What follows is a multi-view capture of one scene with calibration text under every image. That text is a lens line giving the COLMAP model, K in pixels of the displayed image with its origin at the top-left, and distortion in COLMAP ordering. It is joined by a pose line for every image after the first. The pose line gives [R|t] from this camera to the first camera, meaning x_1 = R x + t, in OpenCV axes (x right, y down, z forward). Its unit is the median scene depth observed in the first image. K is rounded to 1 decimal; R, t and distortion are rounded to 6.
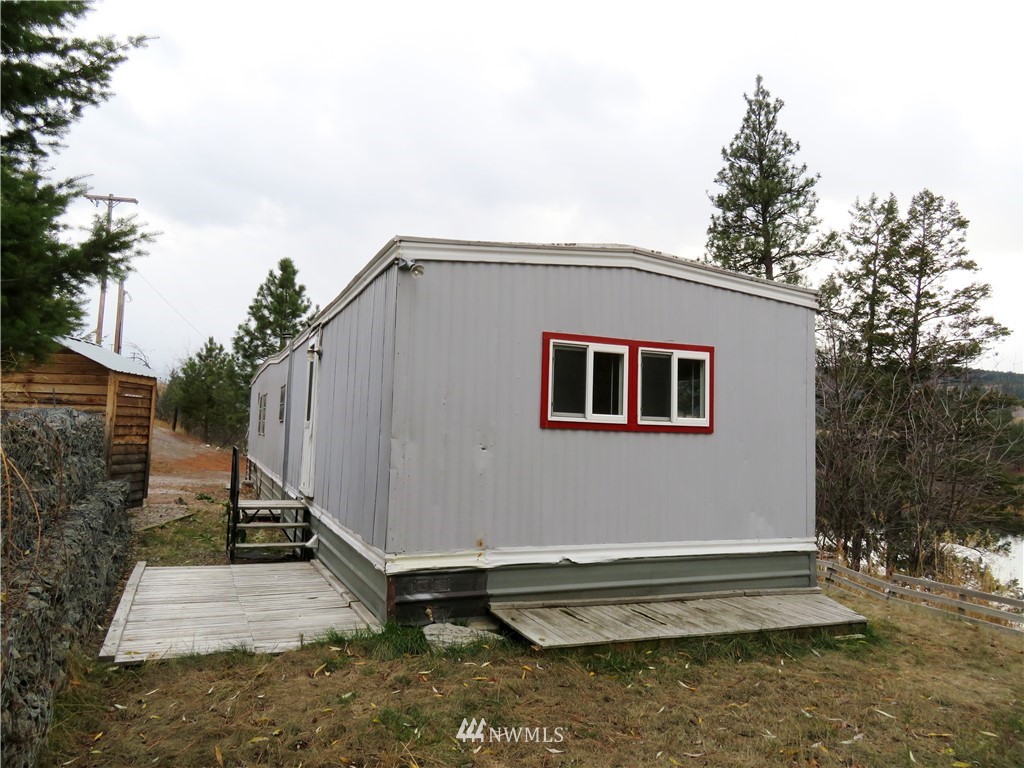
lens RADIAL K [[743.9, 0, 511.4], [0, 743.9, 378.4], [0, 0, 1]] dist [0.006355, 0.010974]
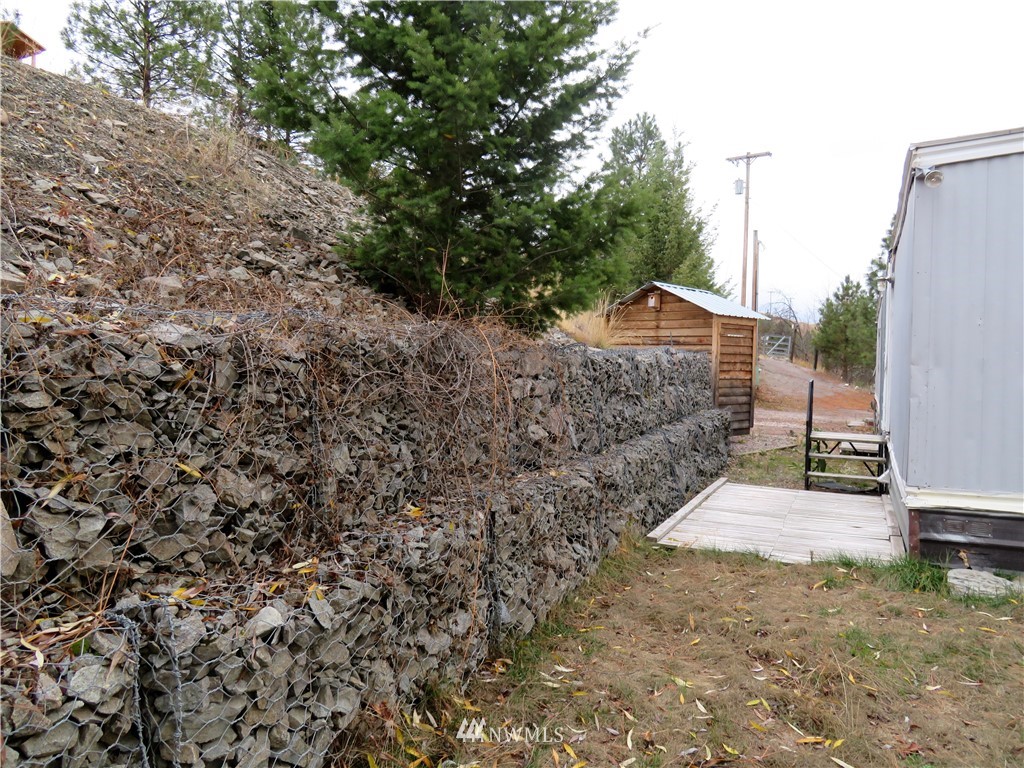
lens RADIAL K [[743.9, 0, 514.3], [0, 743.9, 381.6], [0, 0, 1]] dist [0.006355, 0.010974]
pose [[0.671108, 0.003898, -0.741349, 0.144042], [0.057190, 0.996734, 0.057011, 0.013779], [0.739150, -0.080658, 0.668693, 0.002675]]
